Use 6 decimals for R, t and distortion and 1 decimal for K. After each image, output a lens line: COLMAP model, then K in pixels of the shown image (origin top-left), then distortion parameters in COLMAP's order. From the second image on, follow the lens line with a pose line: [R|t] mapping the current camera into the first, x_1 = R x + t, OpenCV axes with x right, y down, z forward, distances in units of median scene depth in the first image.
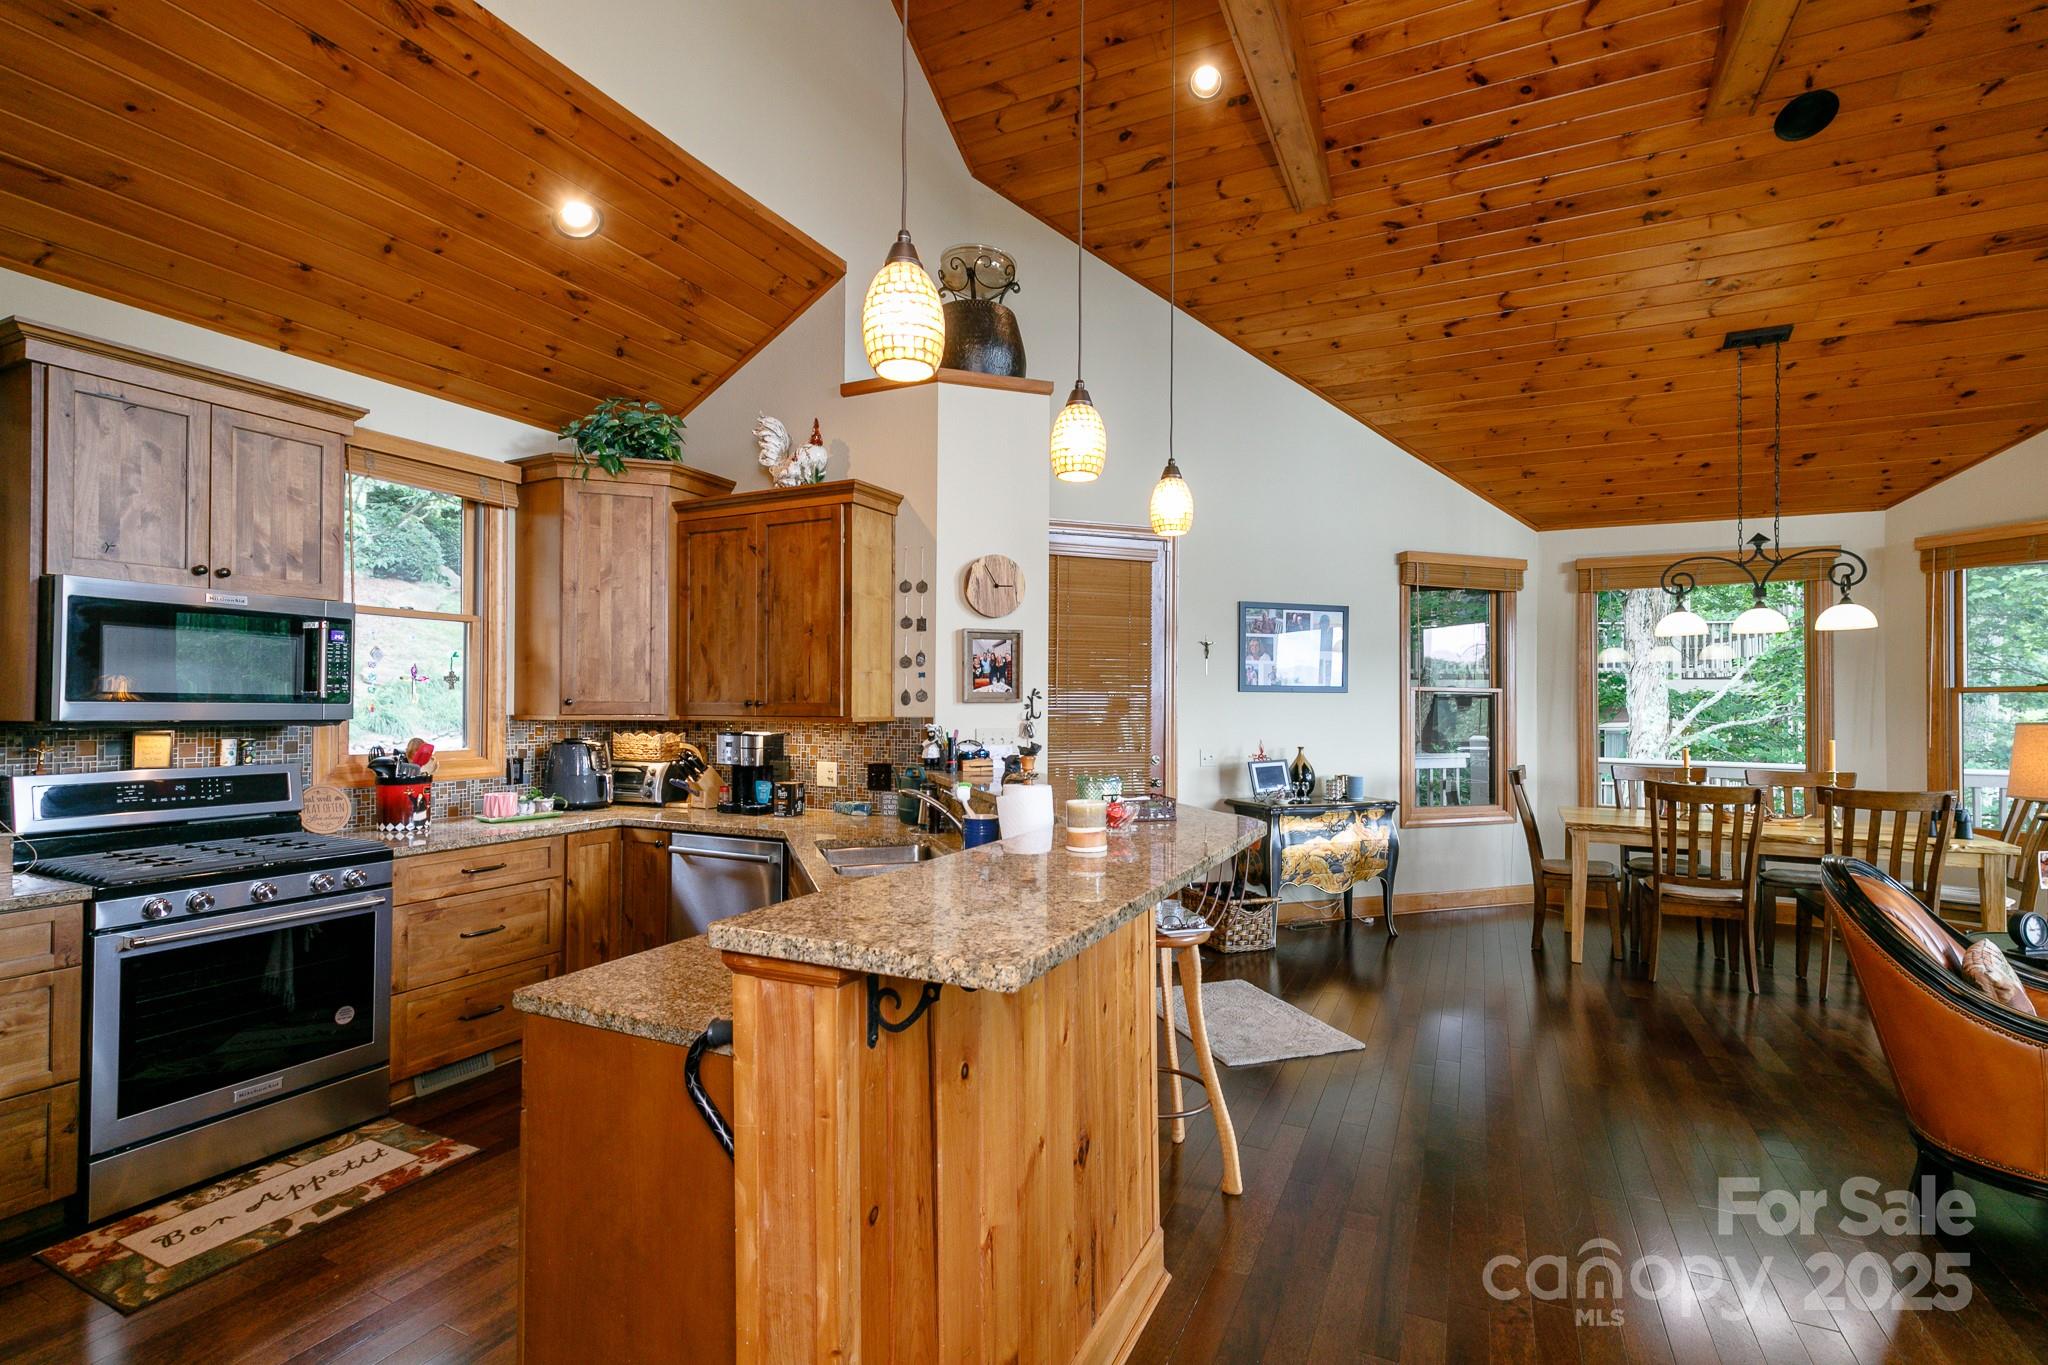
lens RADIAL K [[931.4, 0, 1005.4], [0, 931.4, 692.8], [0, 0, 1]] dist [0.013288, -0.002235]
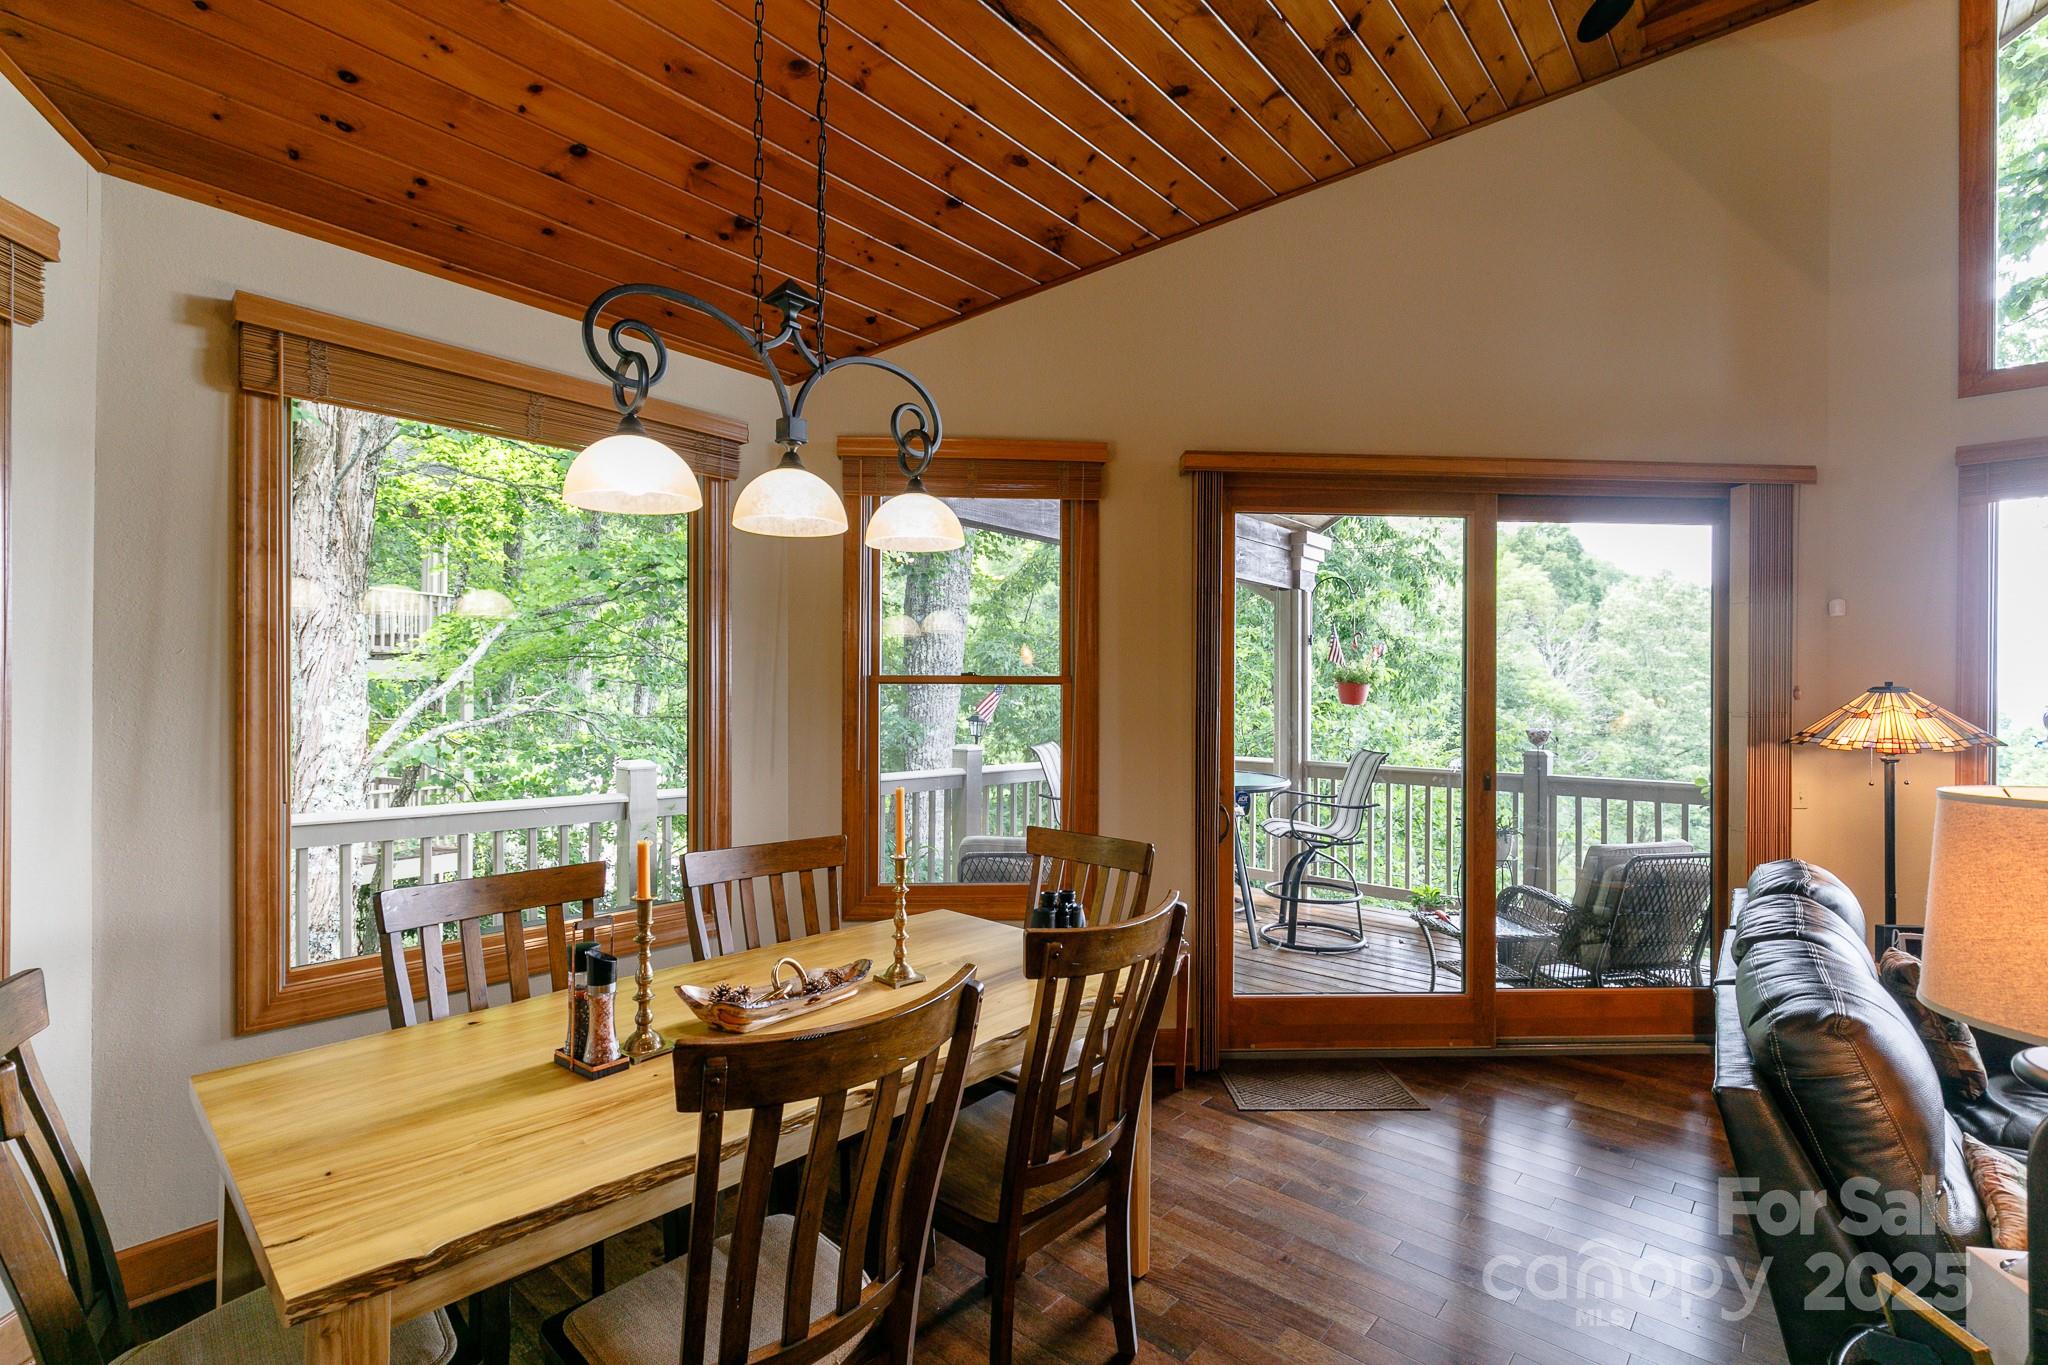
lens RADIAL K [[931.4, 0, 1042.3], [0, 931.4, 691.9], [0, 0, 1]] dist [0.013288, -0.002235]
pose [[0.248225, 0.000577, 0.968702, 0.431732], [-0.017214, 0.999845, 0.003815, 0.002158], [-0.968549, -0.017622, 0.248196, 0.775222]]
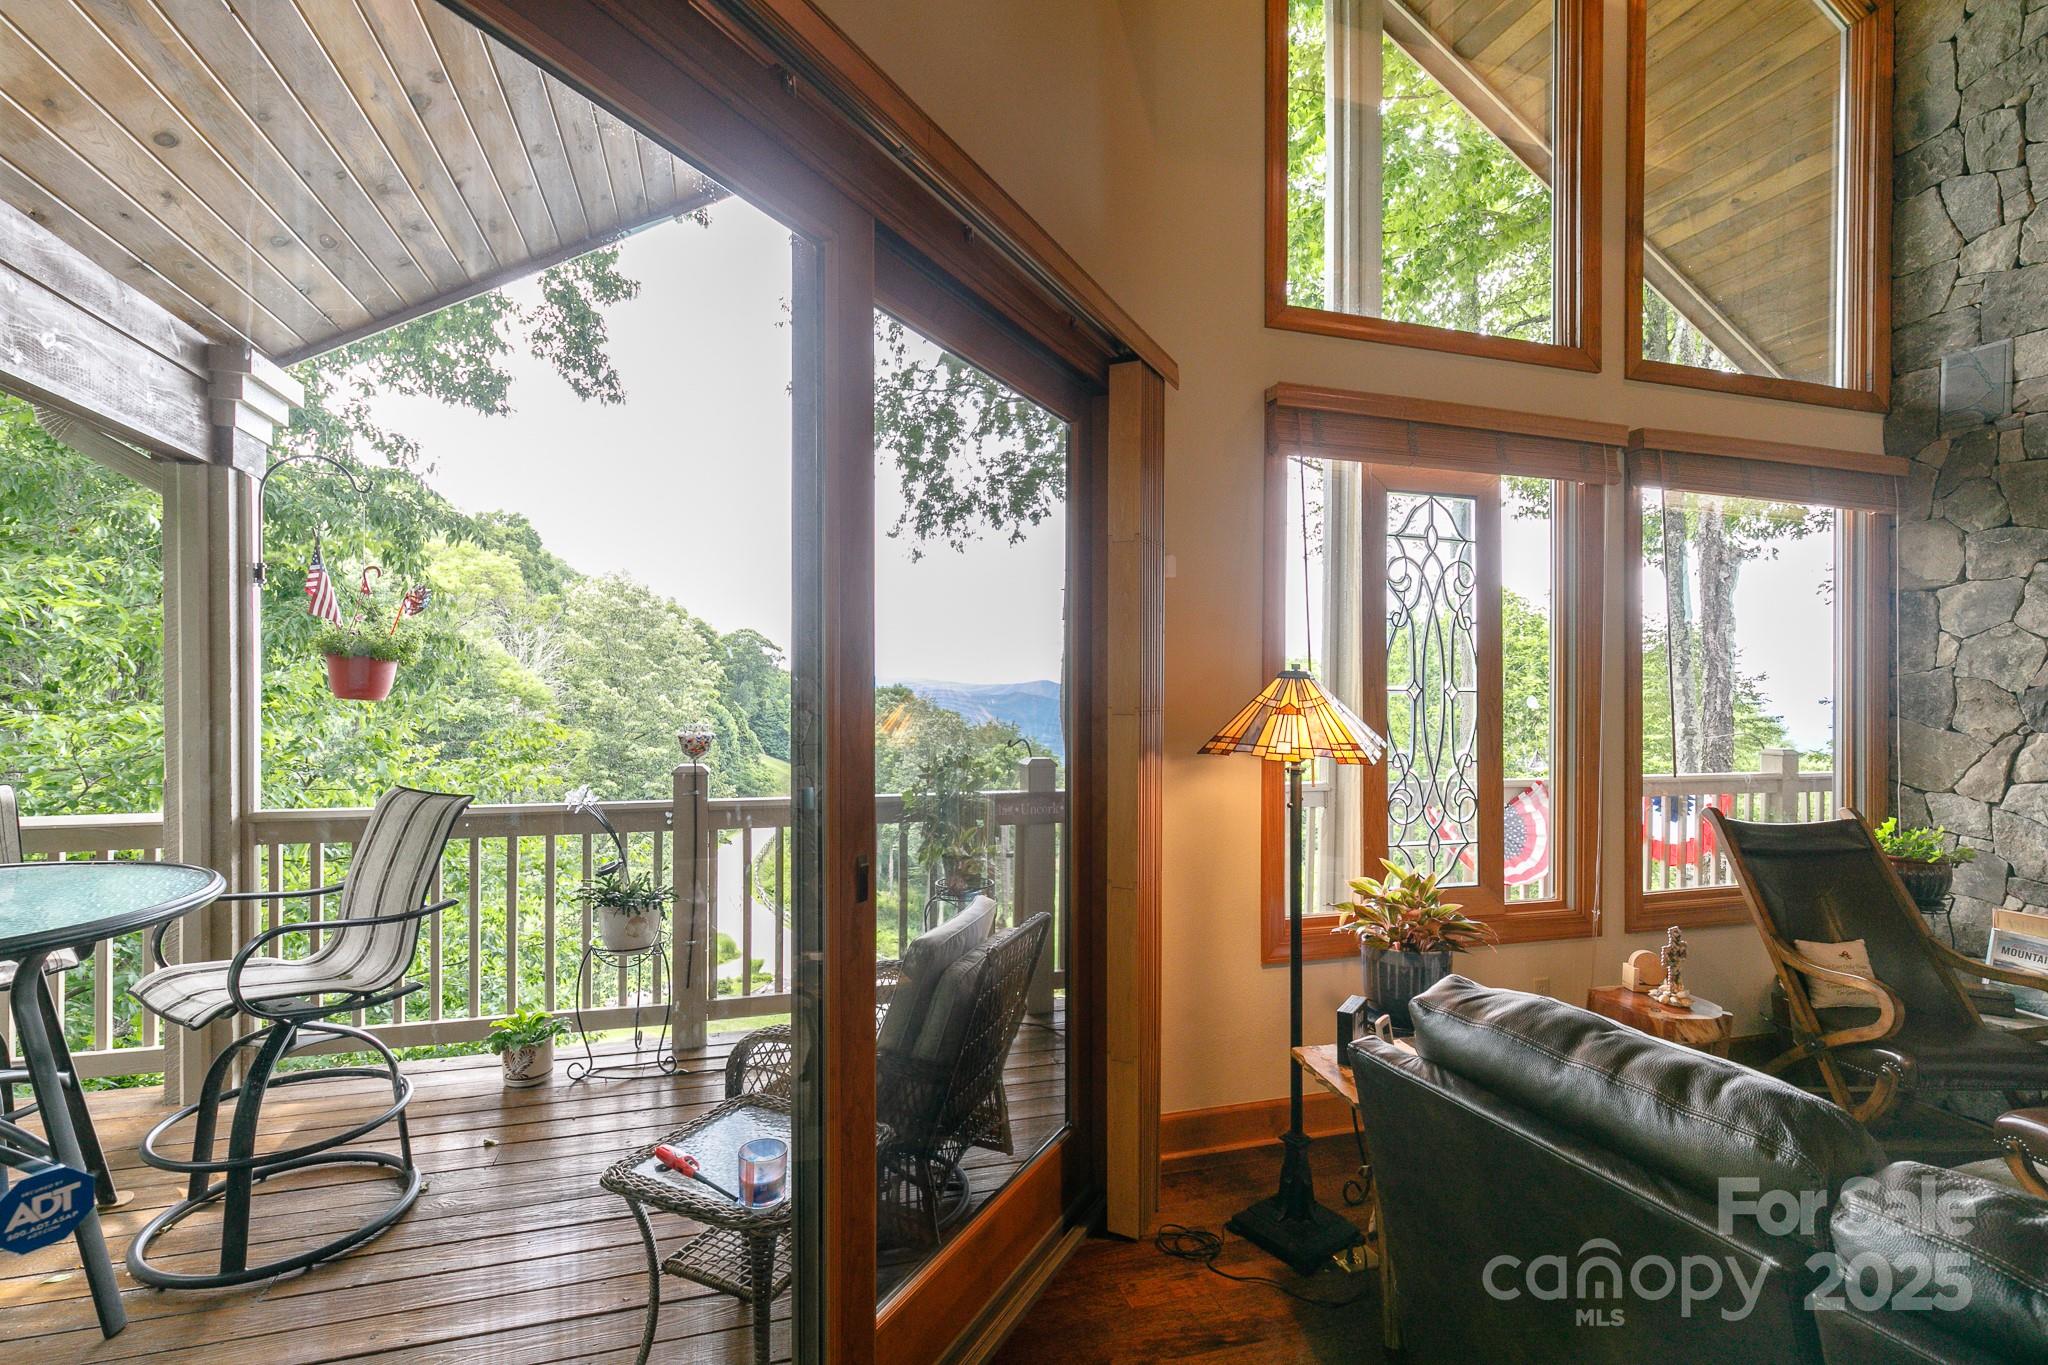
lens RADIAL K [[931.4, 0, 1009.2], [0, 931.4, 691.3], [0, 0, 1]] dist [0.013288, -0.002235]
pose [[-0.677708, -0.009371, 0.735271, 0.965006], [-0.020340, 0.999775, -0.006006, 0.006685], [-0.735050, -0.019025, -0.677746, 0.796729]]
